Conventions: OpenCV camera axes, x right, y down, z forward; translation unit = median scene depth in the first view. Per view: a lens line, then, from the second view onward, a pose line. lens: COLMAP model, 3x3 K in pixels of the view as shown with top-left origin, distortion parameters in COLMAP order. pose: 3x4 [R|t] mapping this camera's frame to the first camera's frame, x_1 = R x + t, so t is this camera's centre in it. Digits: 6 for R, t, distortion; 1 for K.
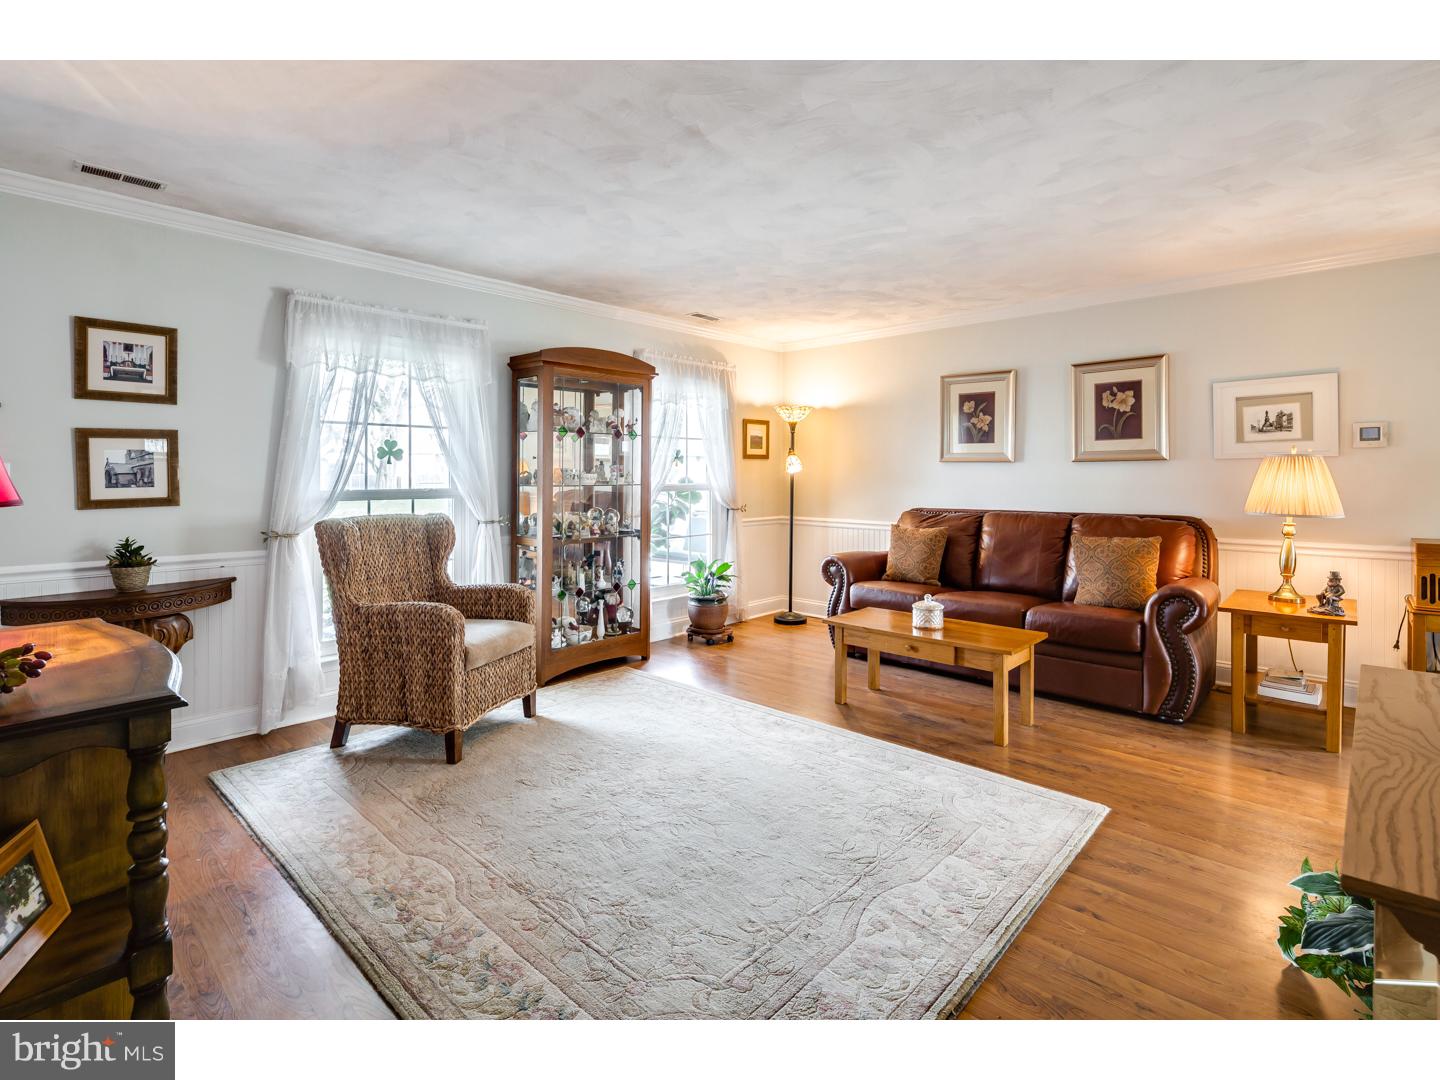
lens RADIAL K [[706.2, 0, 717.1], [0, 706.2, 481.1], [0, 0, 1]] dist [0.001657, -0.001406]
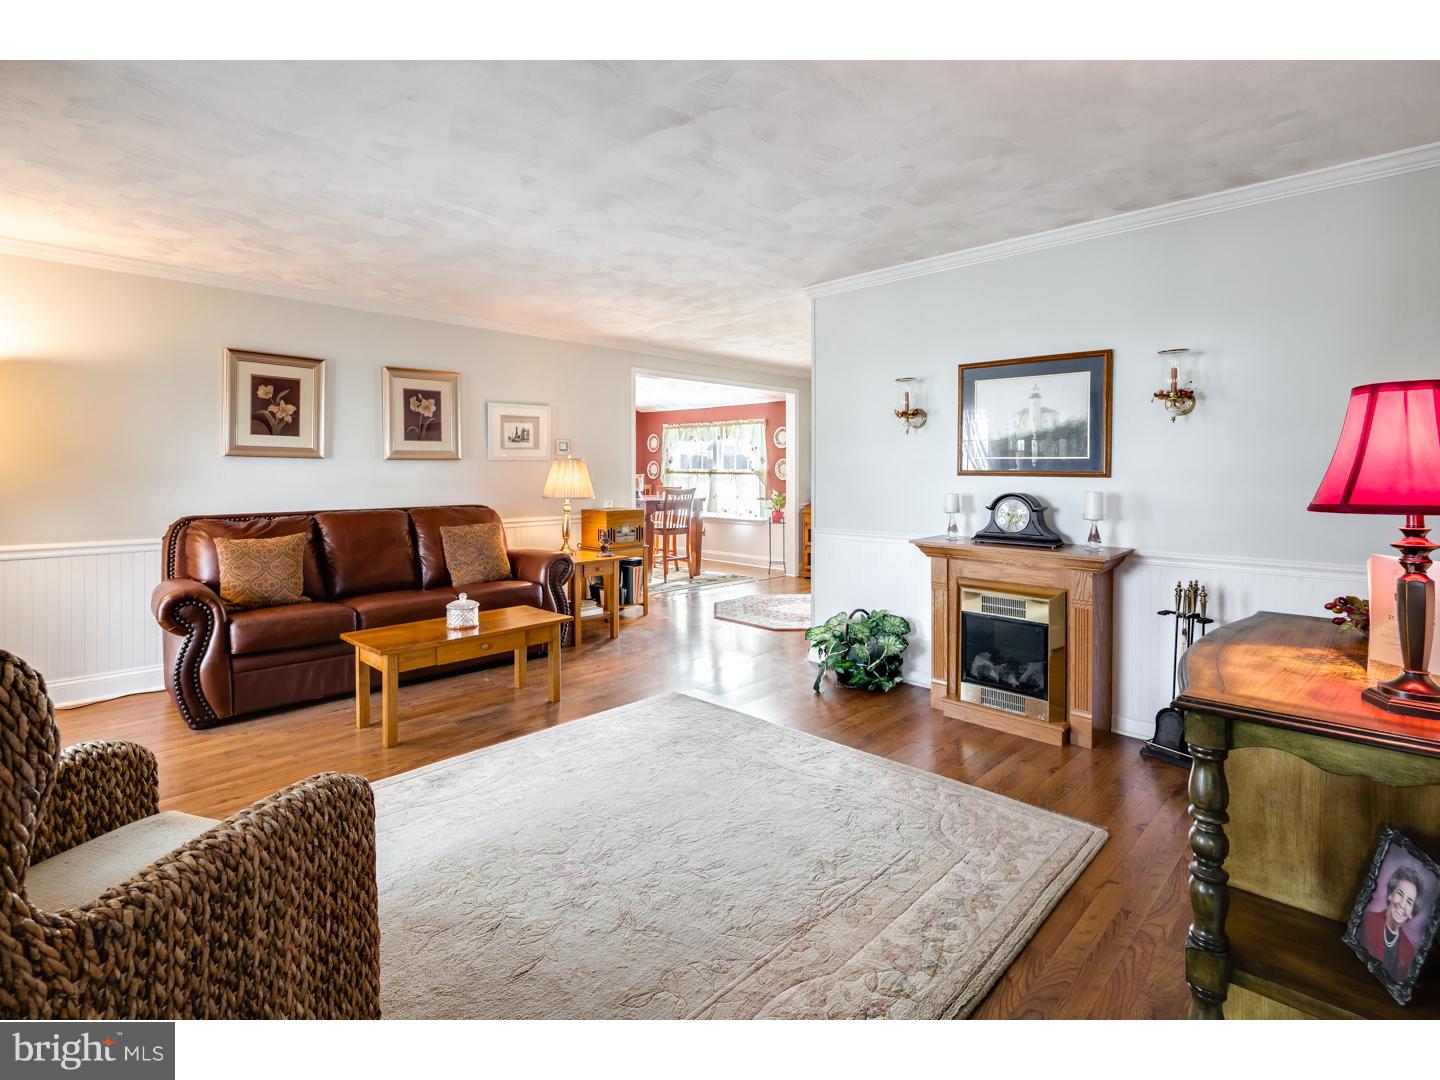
lens RADIAL K [[706.2, 0, 717.1], [0, 706.2, 481.1], [0, 0, 1]] dist [0.001657, -0.001406]
pose [[0.009270, -0.011469, 0.999891, -0.567107], [0.009496, 0.999890, 0.011381, -0.003173], [-0.999912, 0.009390, 0.009378, 0.529068]]
